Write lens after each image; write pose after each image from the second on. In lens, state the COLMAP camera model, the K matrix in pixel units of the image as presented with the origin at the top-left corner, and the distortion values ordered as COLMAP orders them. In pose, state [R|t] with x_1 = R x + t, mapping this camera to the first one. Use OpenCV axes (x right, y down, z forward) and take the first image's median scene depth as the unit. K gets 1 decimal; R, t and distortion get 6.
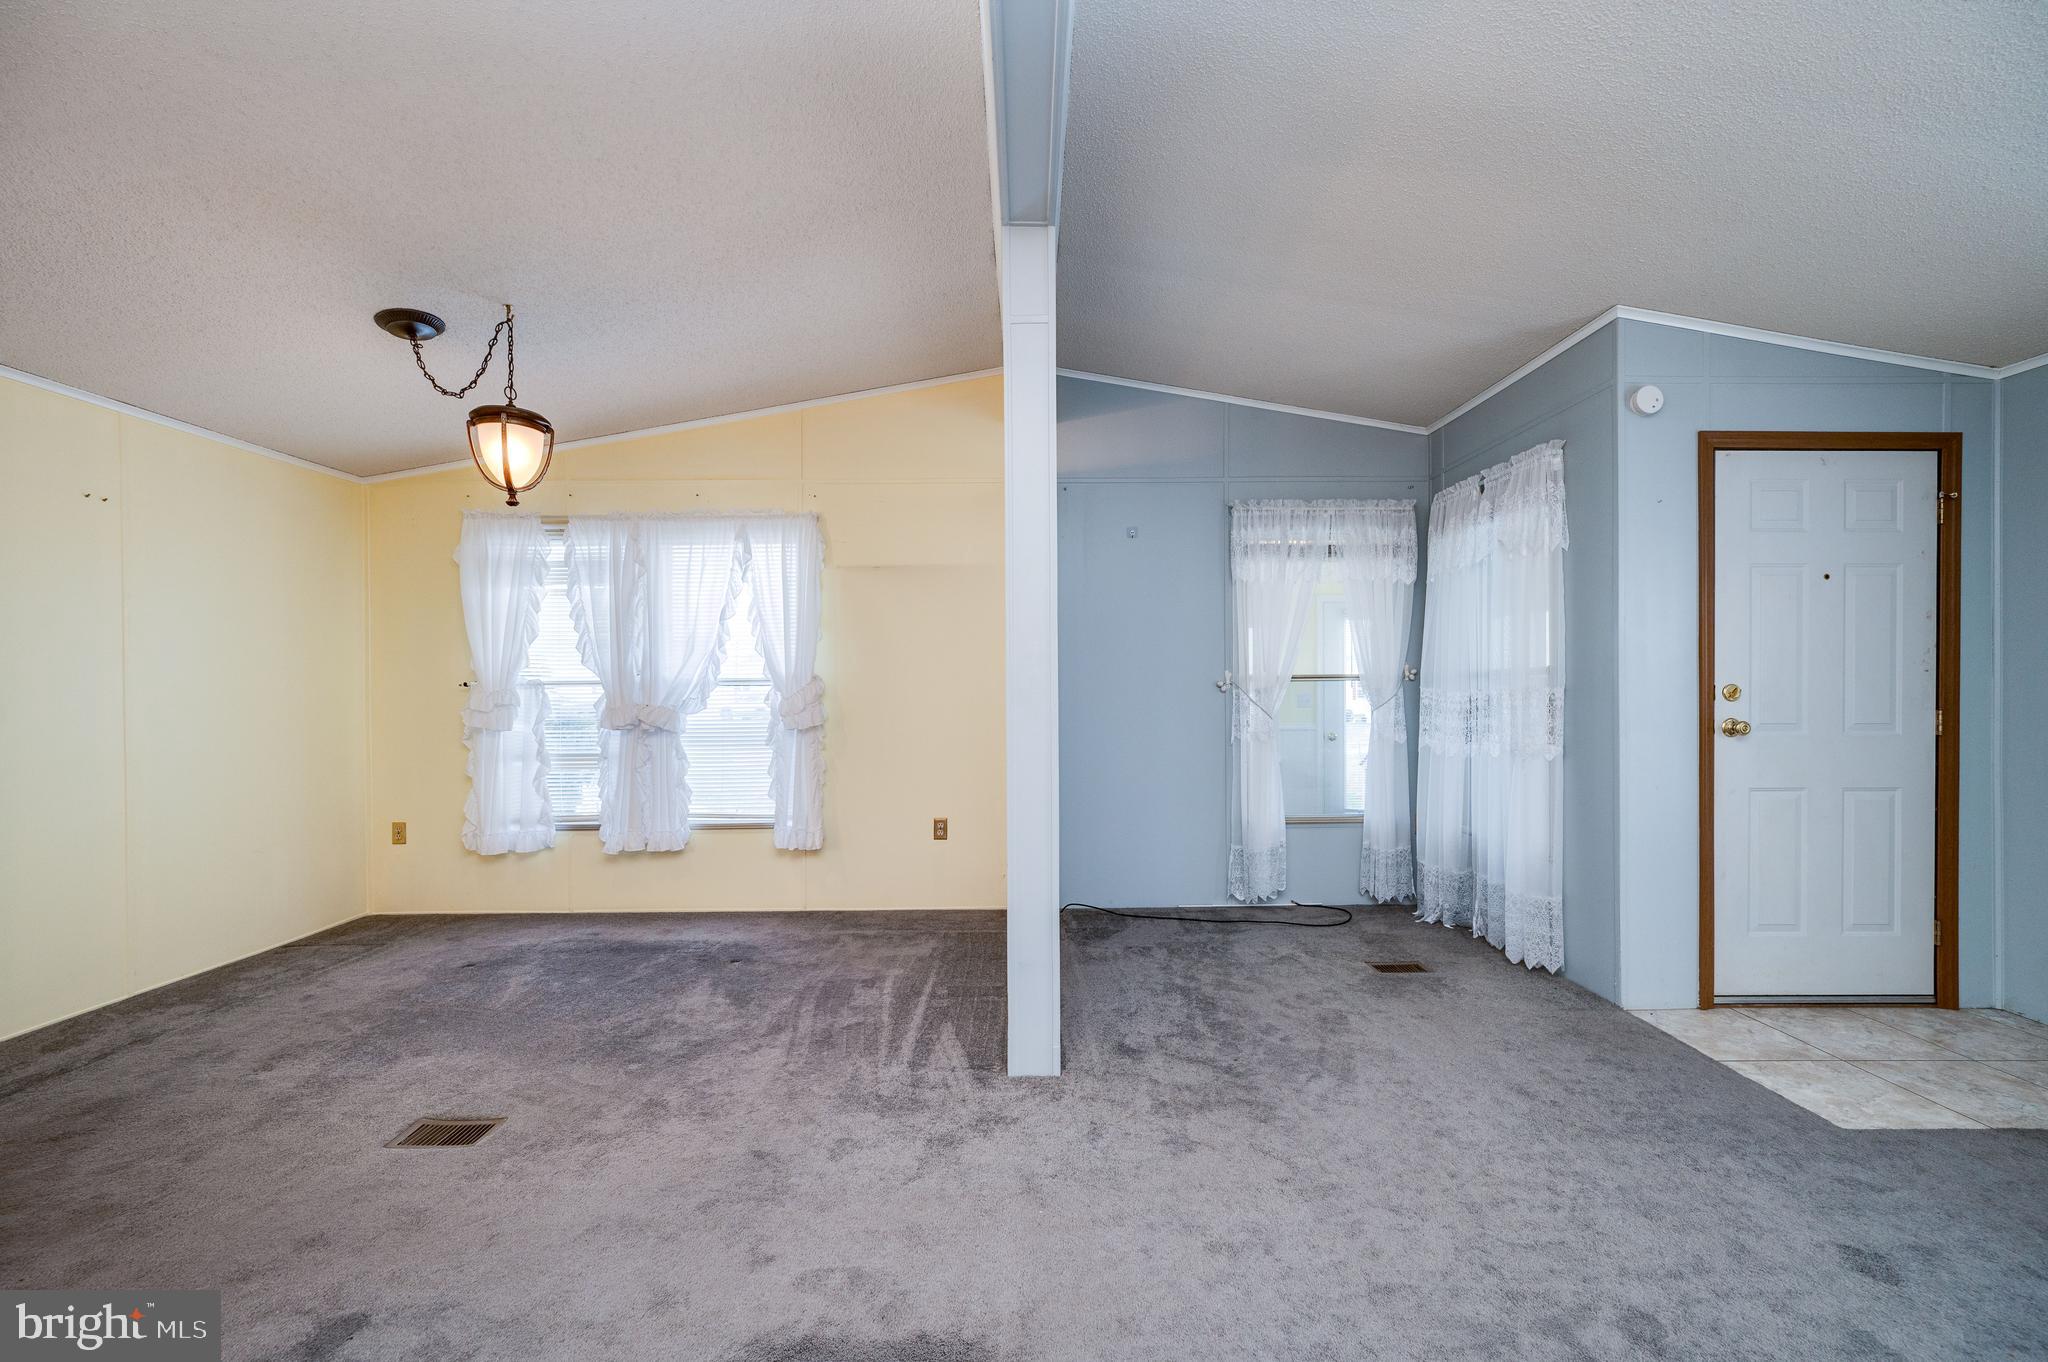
lens RADIAL K [[807.5, 0, 1033.5], [0, 807.5, 687.8], [0, 0, 1]] dist [-0.004287, 0.000806]
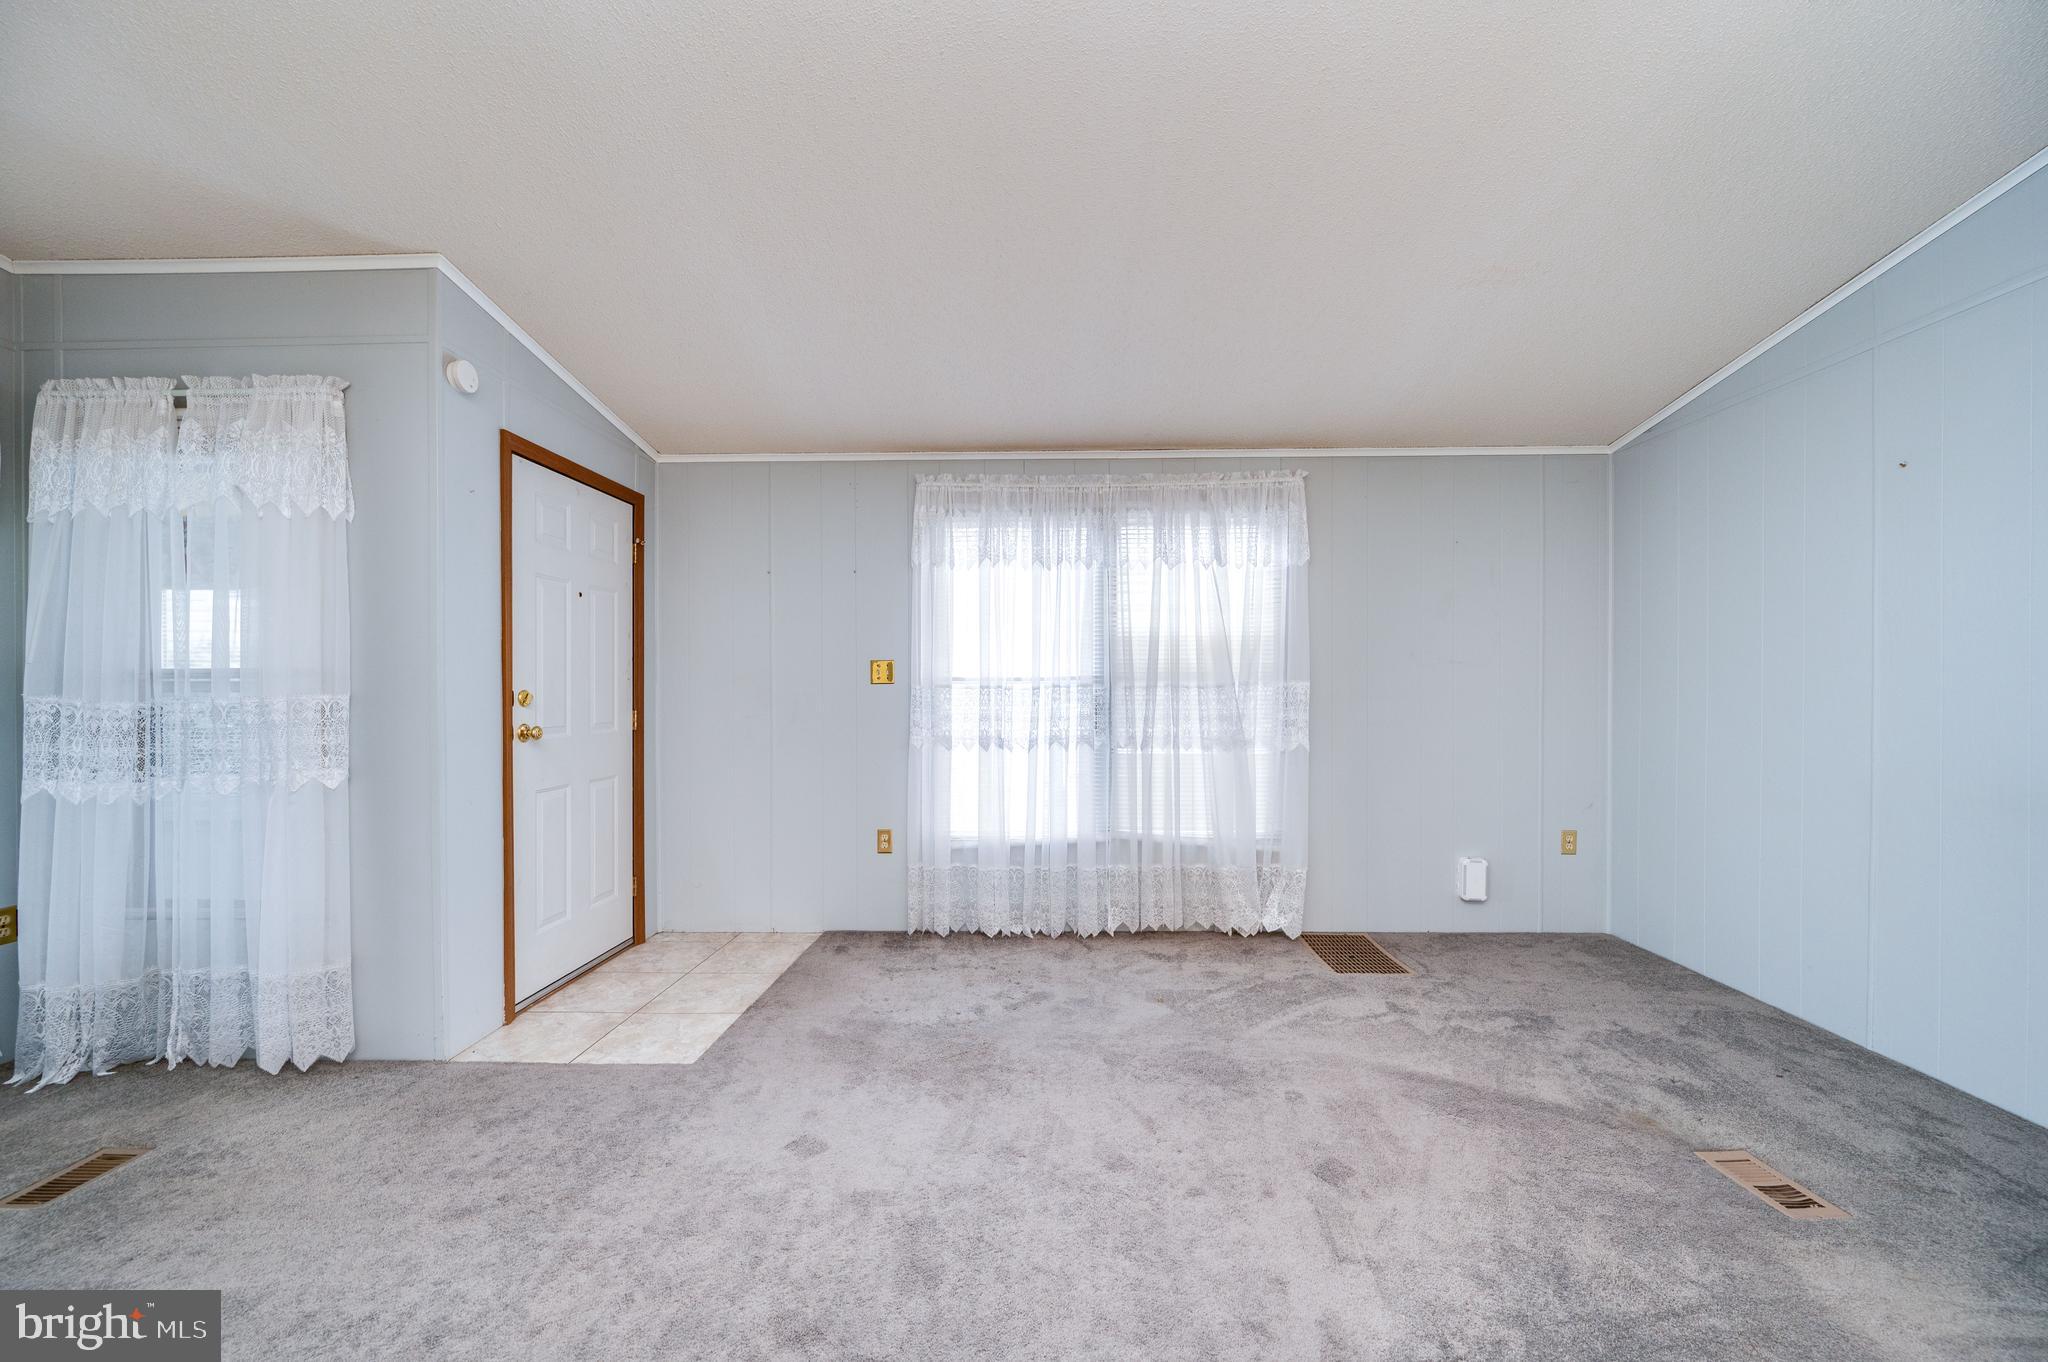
lens RADIAL K [[807.5, 0, 1027.8], [0, 807.5, 690.3], [0, 0, 1]] dist [-0.004287, 0.000806]
pose [[0.029802, -0.002602, 0.999552, -0.107864], [0.004882, 0.999985, 0.002458, -0.002956], [-0.999544, 0.004807, 0.029814, 0.293777]]
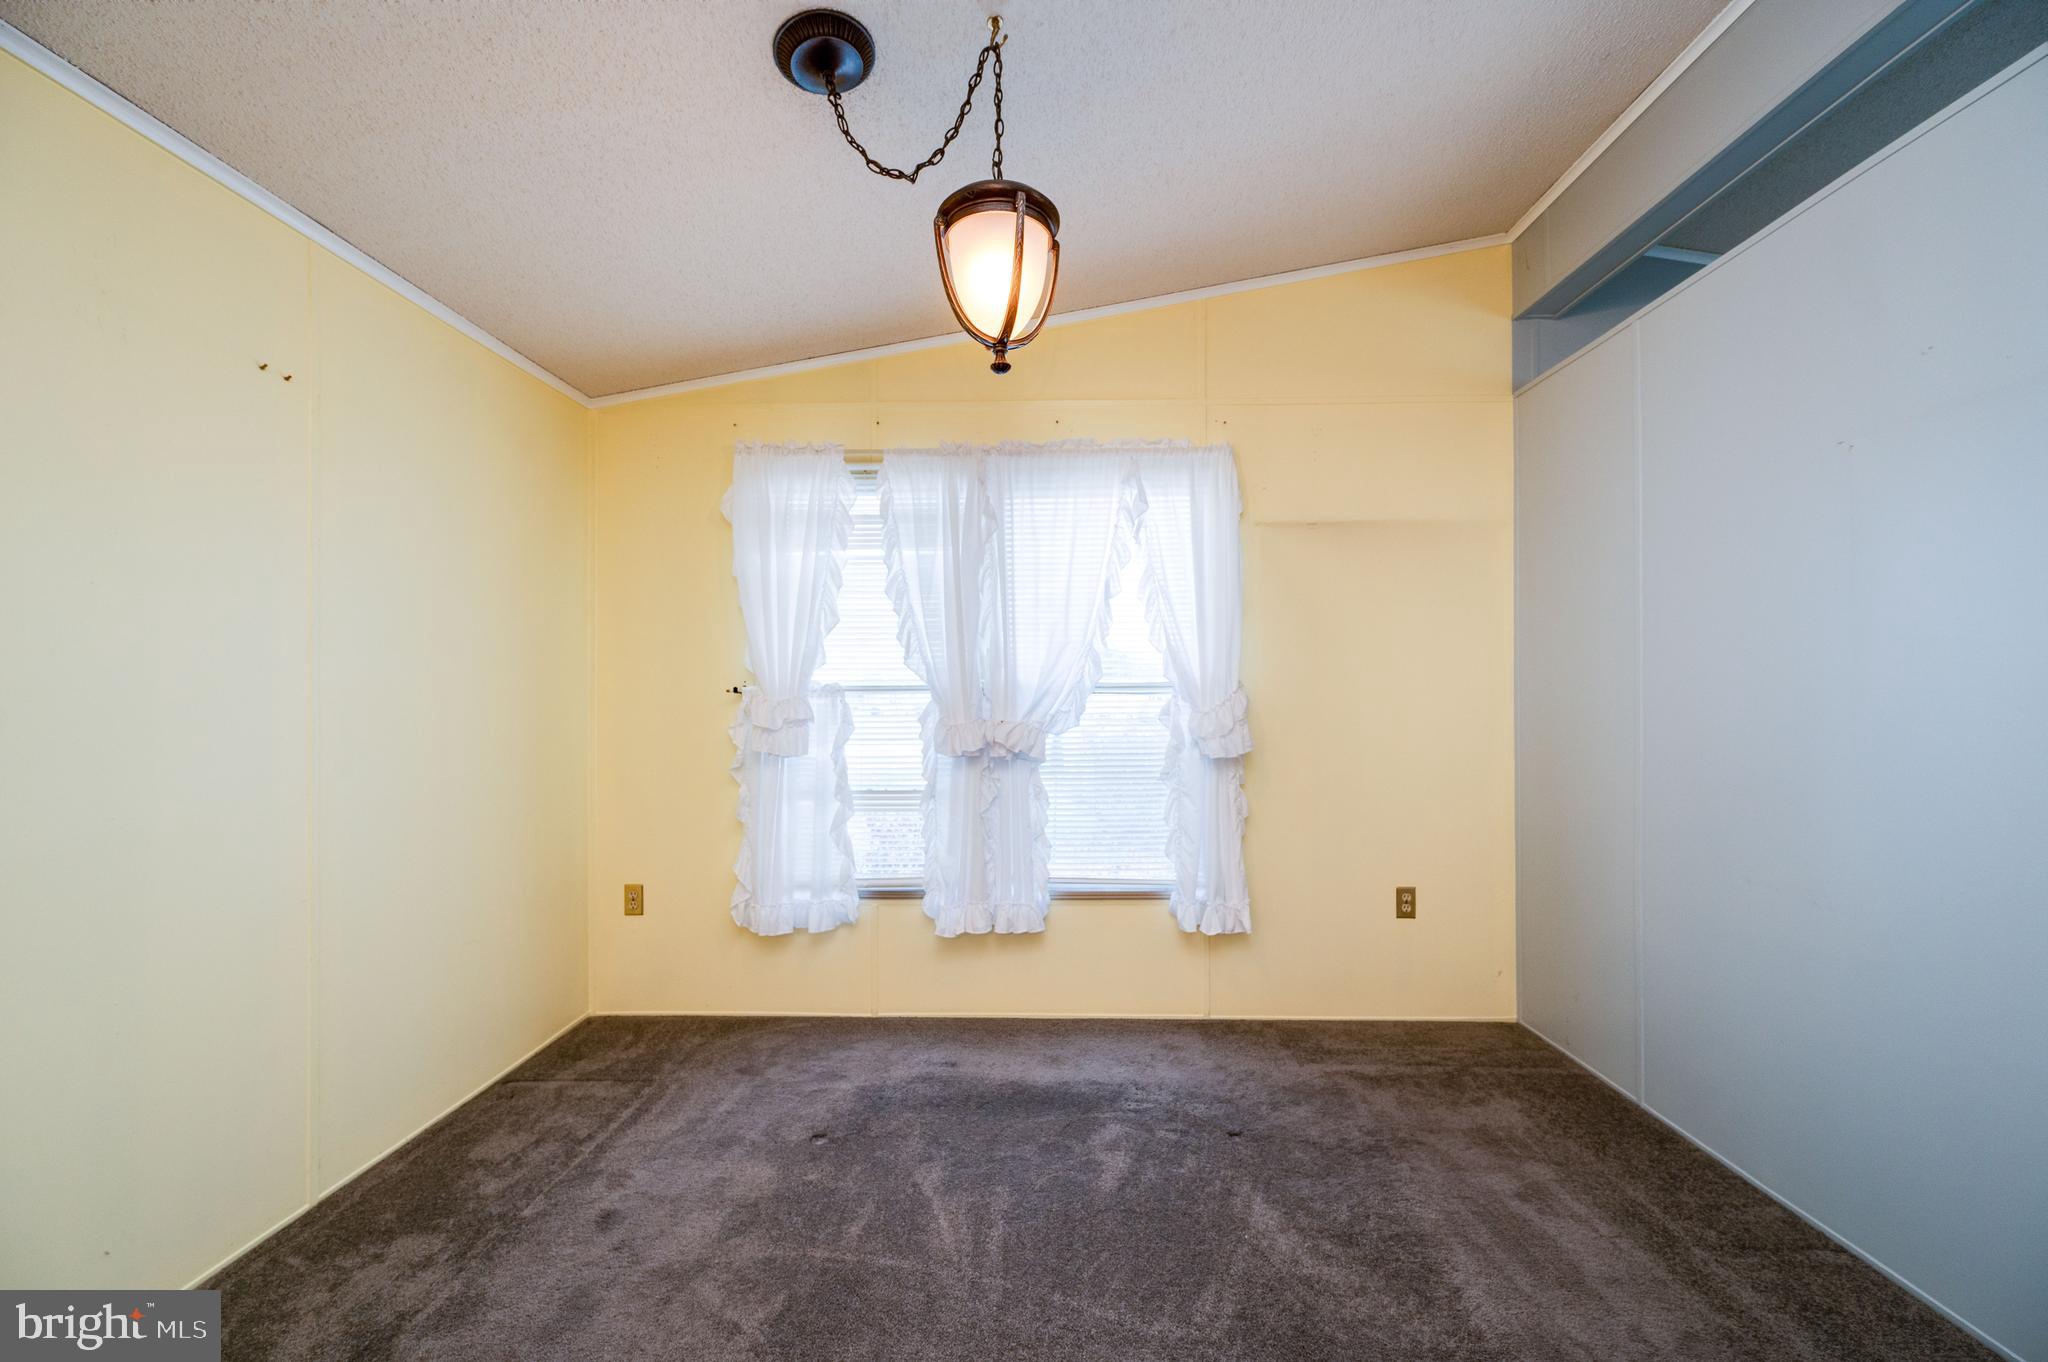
lens RADIAL K [[807.5, 0, 1036.8], [0, 807.5, 688.2], [0, 0, 1]] dist [-0.004287, 0.000806]
pose [[0.999390, 0.003842, -0.034715, -0.524997], [-0.004320, 0.999897, -0.013720, 0.003254], [0.034659, 0.013862, 0.999303, 0.384253]]
